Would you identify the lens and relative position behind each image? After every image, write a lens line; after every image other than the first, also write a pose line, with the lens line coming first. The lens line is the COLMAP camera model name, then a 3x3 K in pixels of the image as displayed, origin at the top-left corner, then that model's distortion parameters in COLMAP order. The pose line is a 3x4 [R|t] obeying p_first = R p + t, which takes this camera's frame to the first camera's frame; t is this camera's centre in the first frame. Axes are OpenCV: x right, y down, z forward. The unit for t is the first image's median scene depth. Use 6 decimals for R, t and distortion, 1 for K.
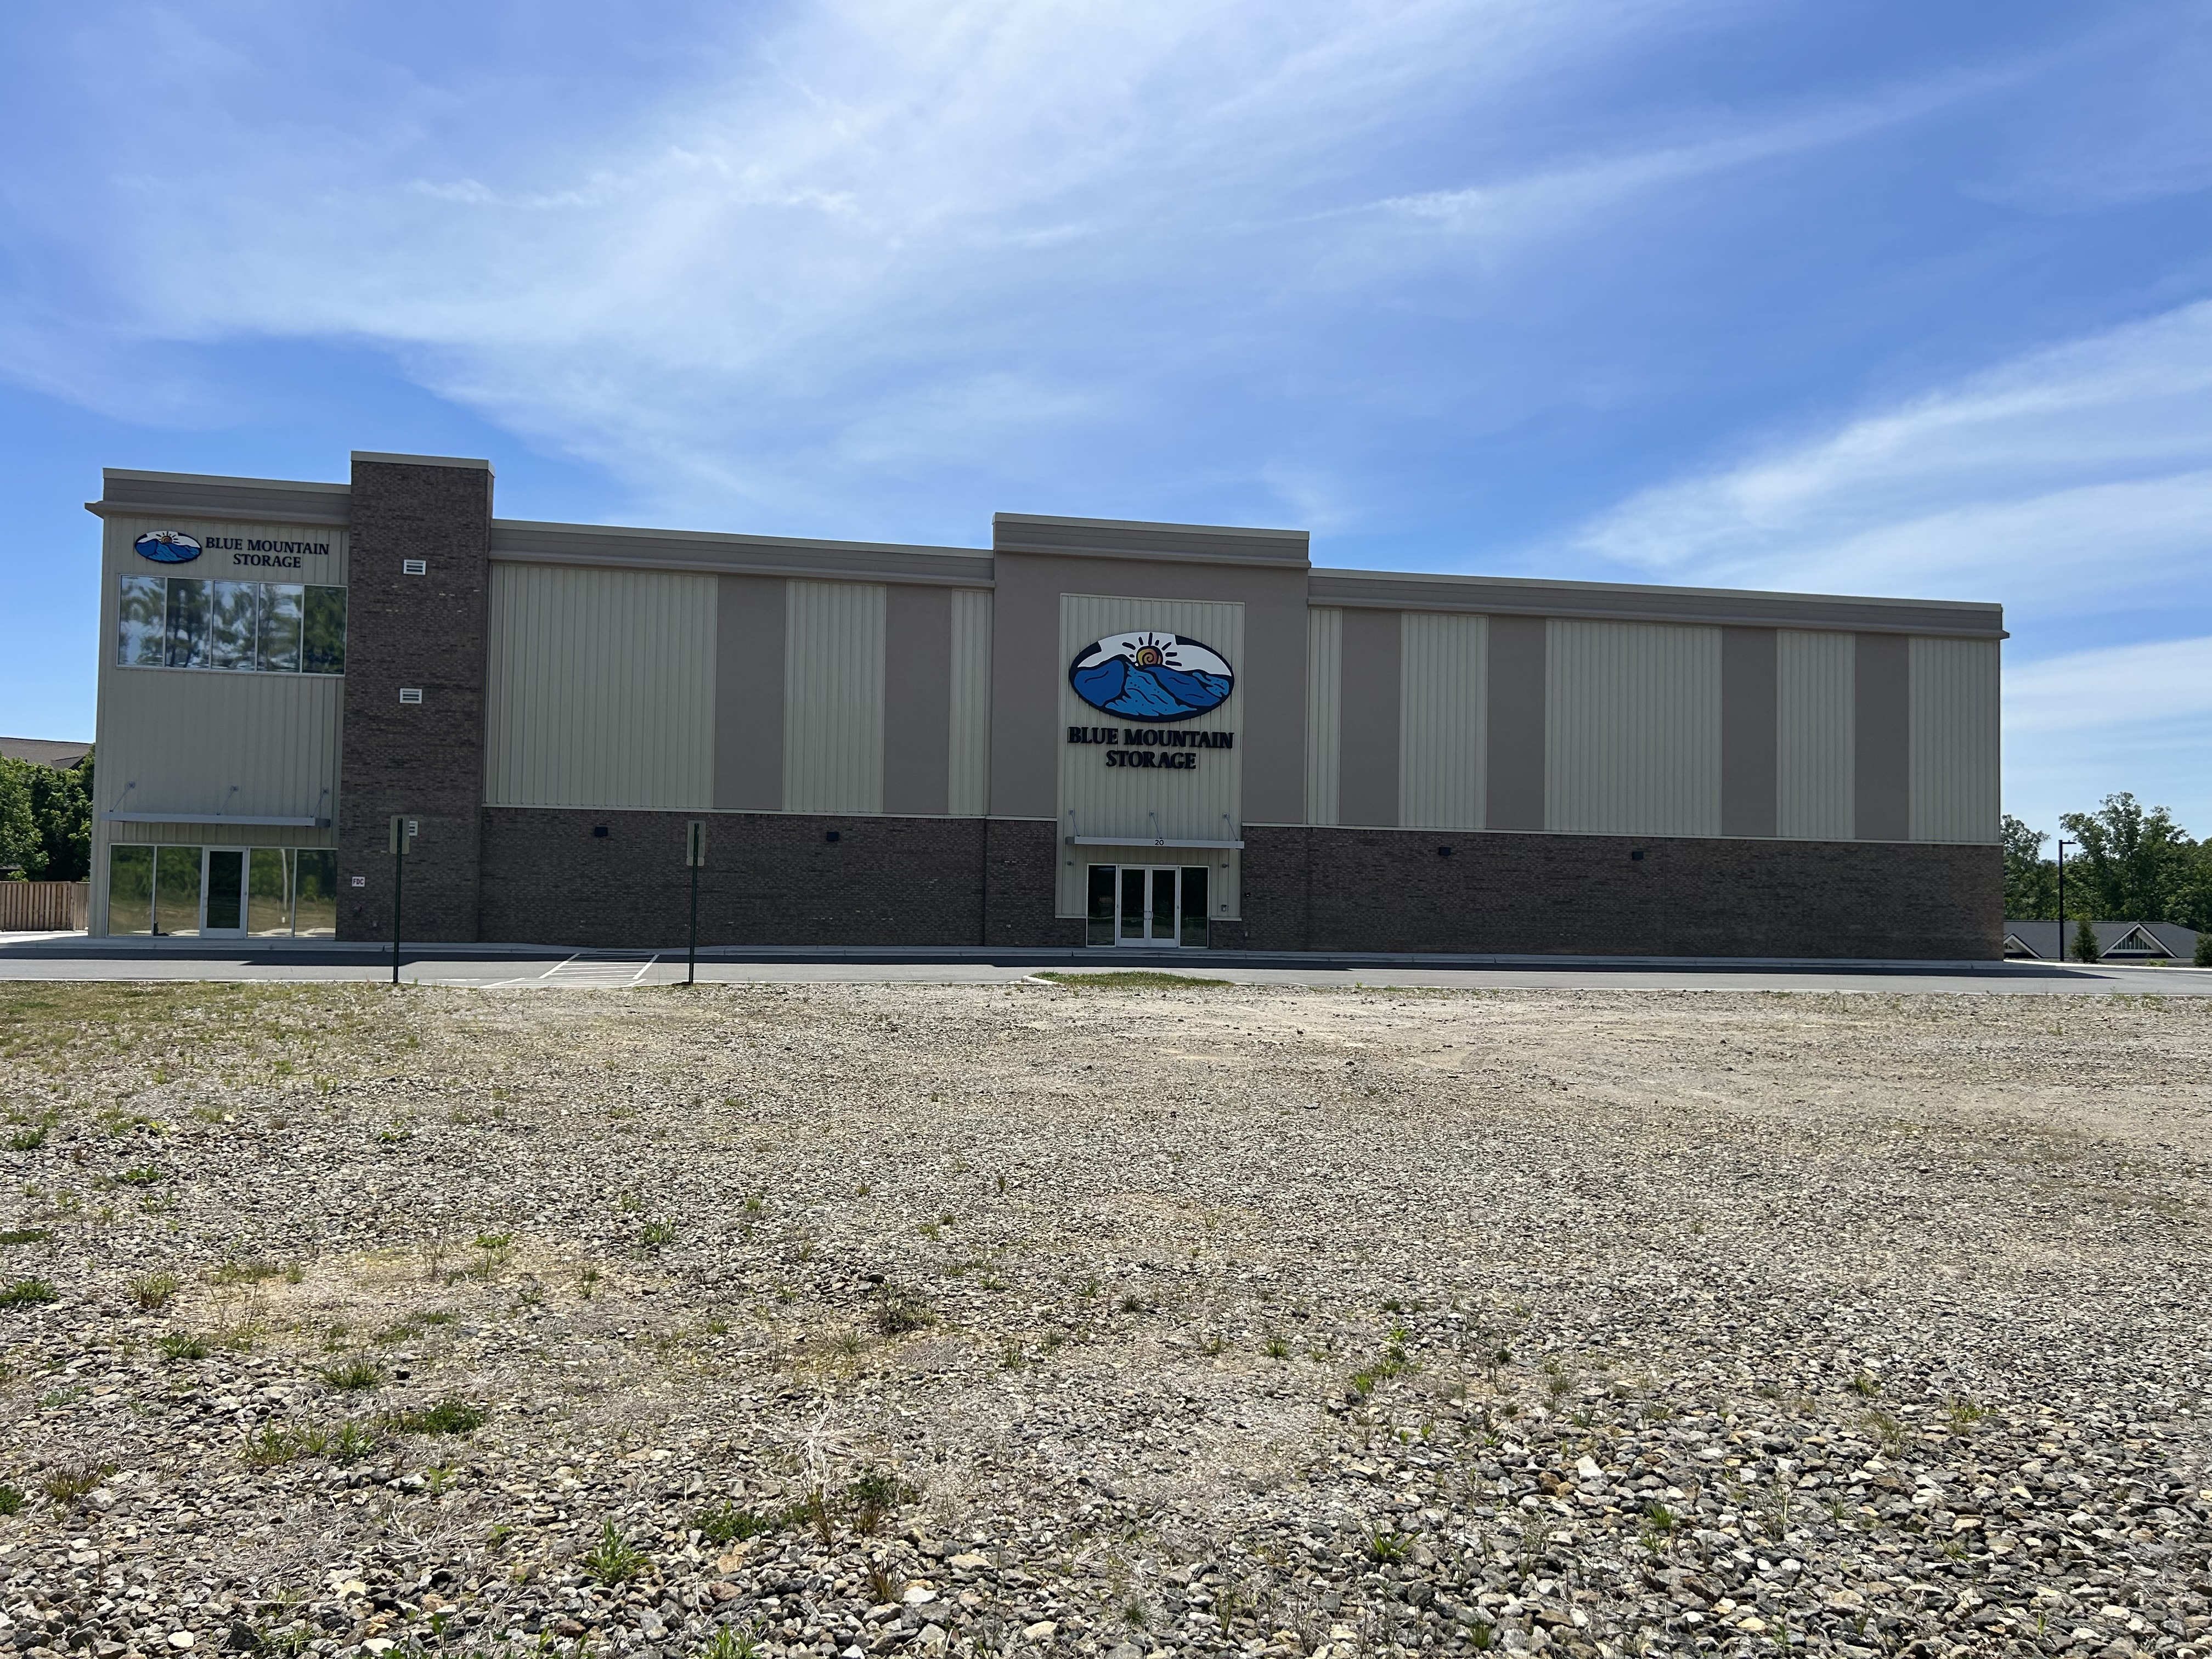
lens RADIAL K [[1761.3, 0, 1108.8], [0, 1761.3, 830.7], [0, 0, 1]] dist [0.027732, -0.003410]
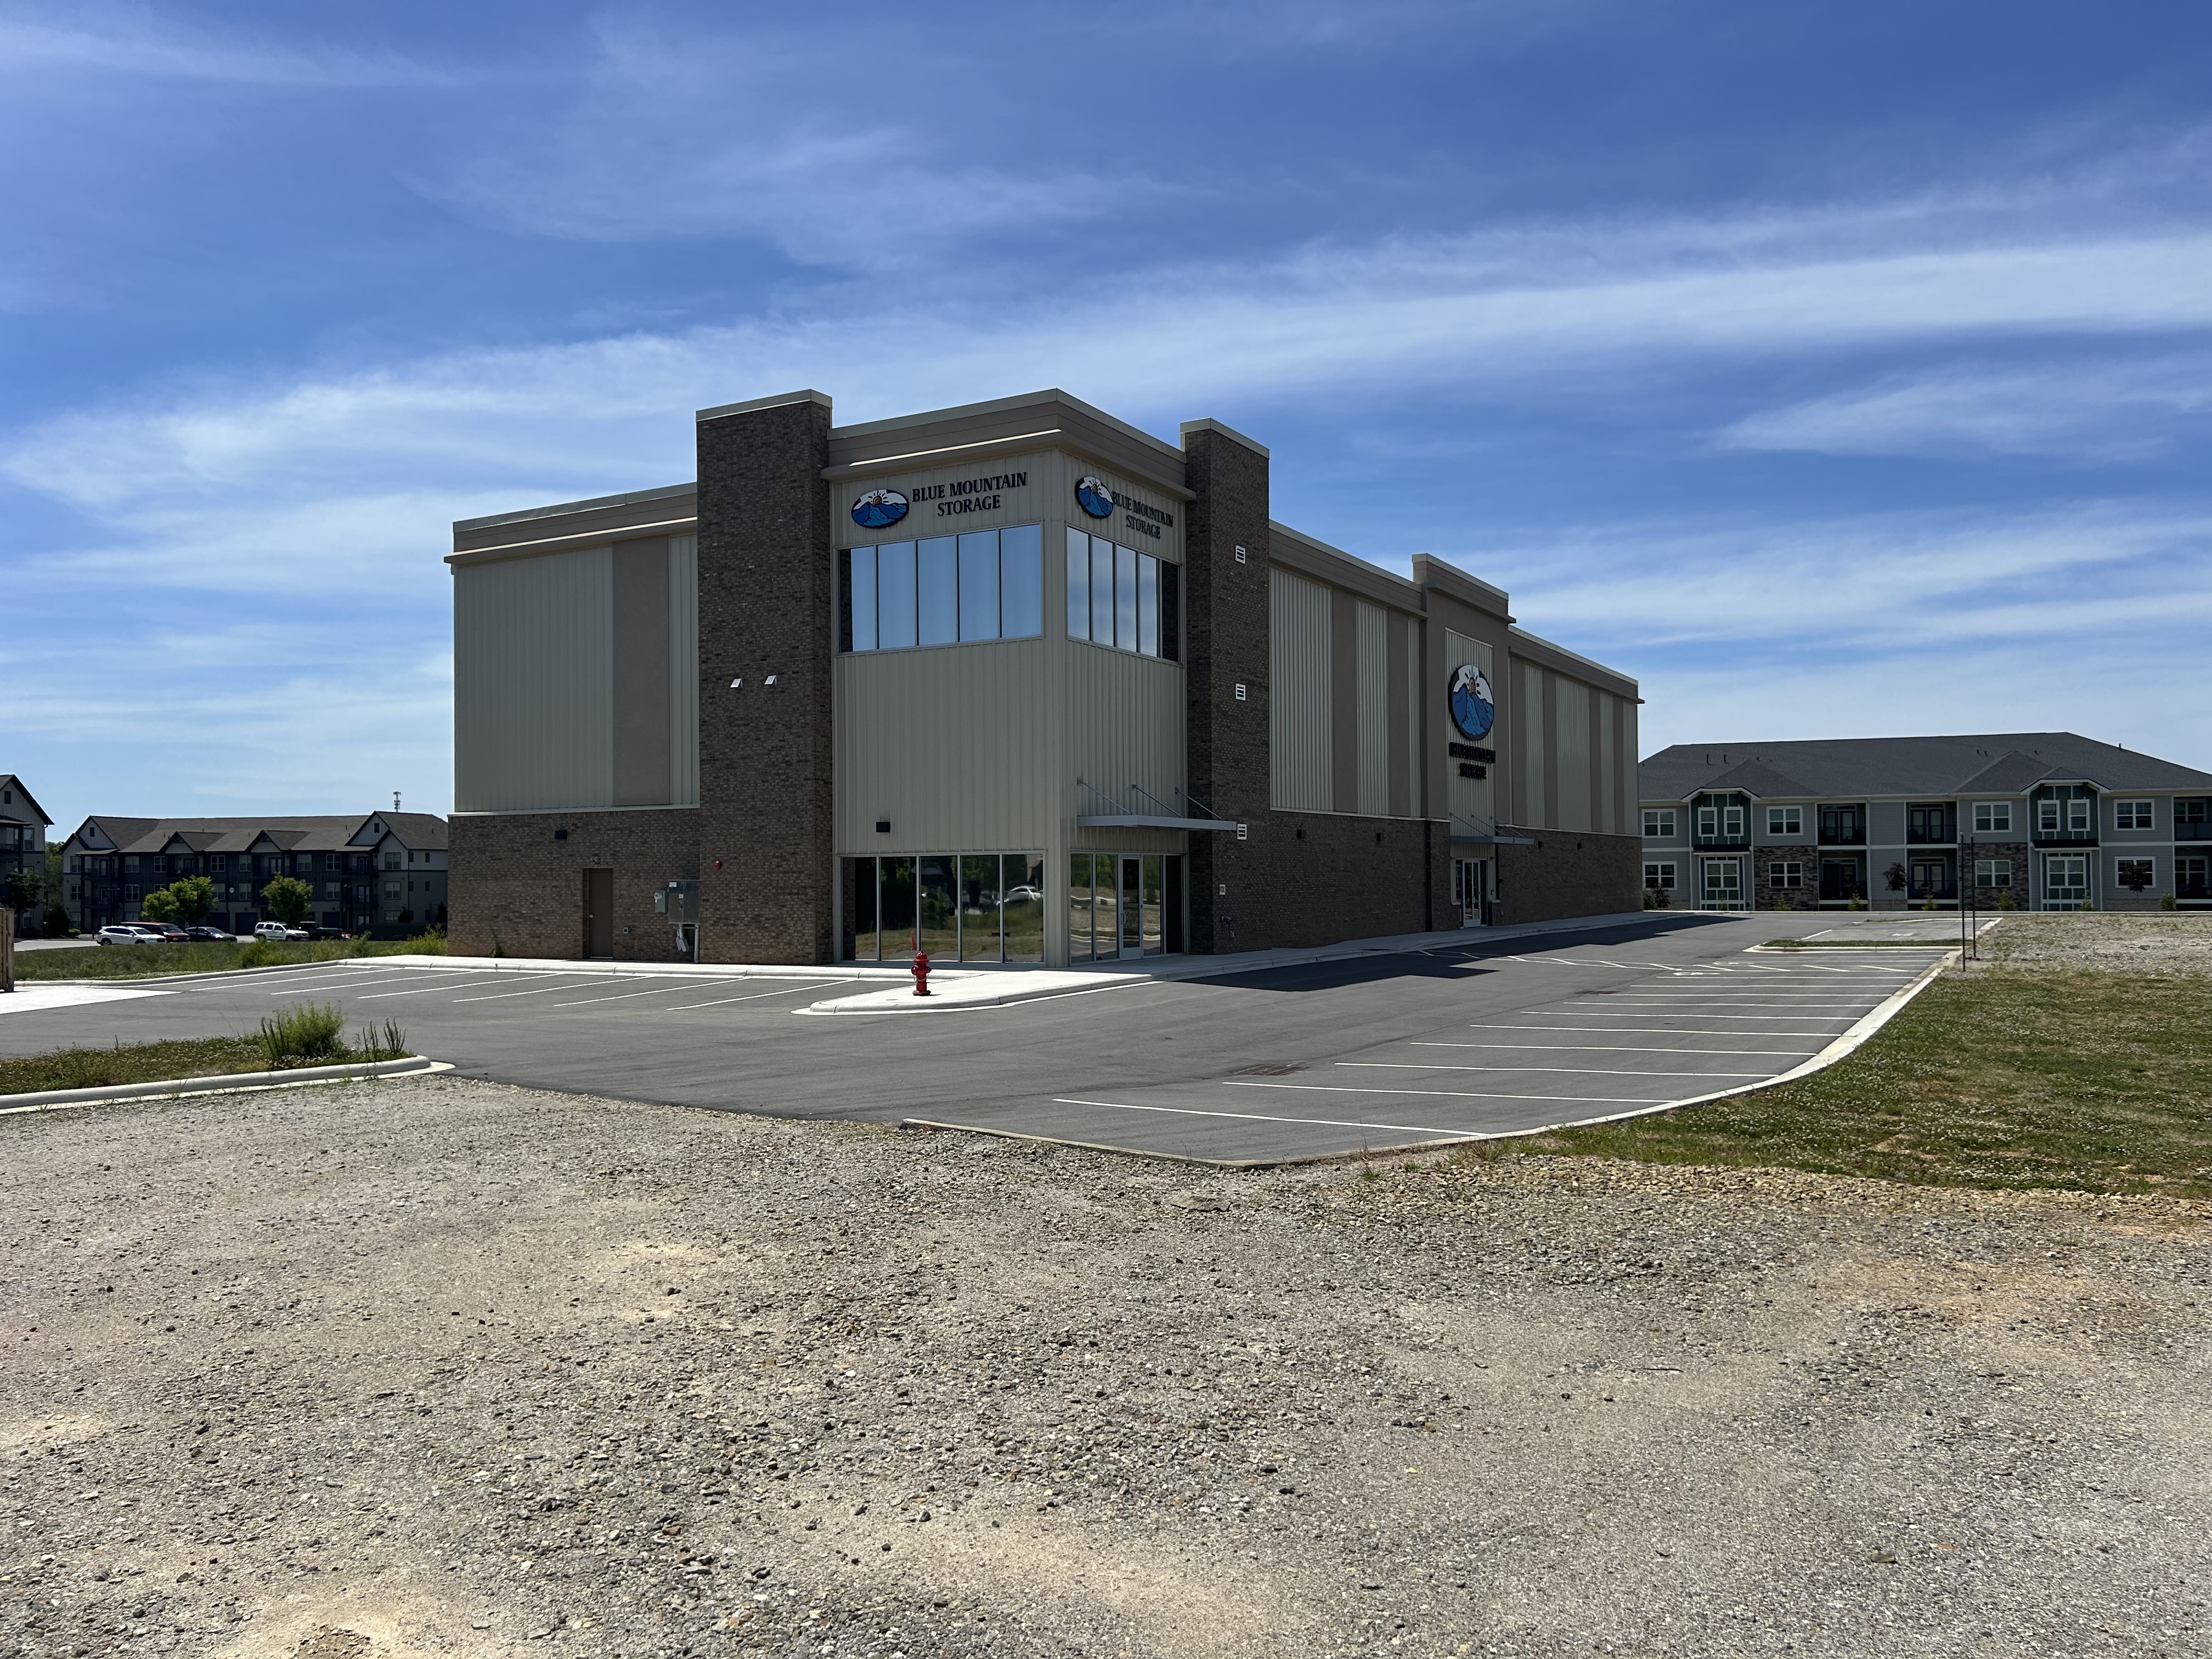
lens RADIAL K [[1761.3, 0, 1110.8], [0, 1761.3, 832.2], [0, 0, 1]] dist [0.027732, -0.003410]
pose [[0.644857, -0.002481, 0.764300, -1.058908], [-0.013009, 0.999814, 0.014221, -0.012763], [-0.764193, -0.019114, 0.644705, 0.414929]]
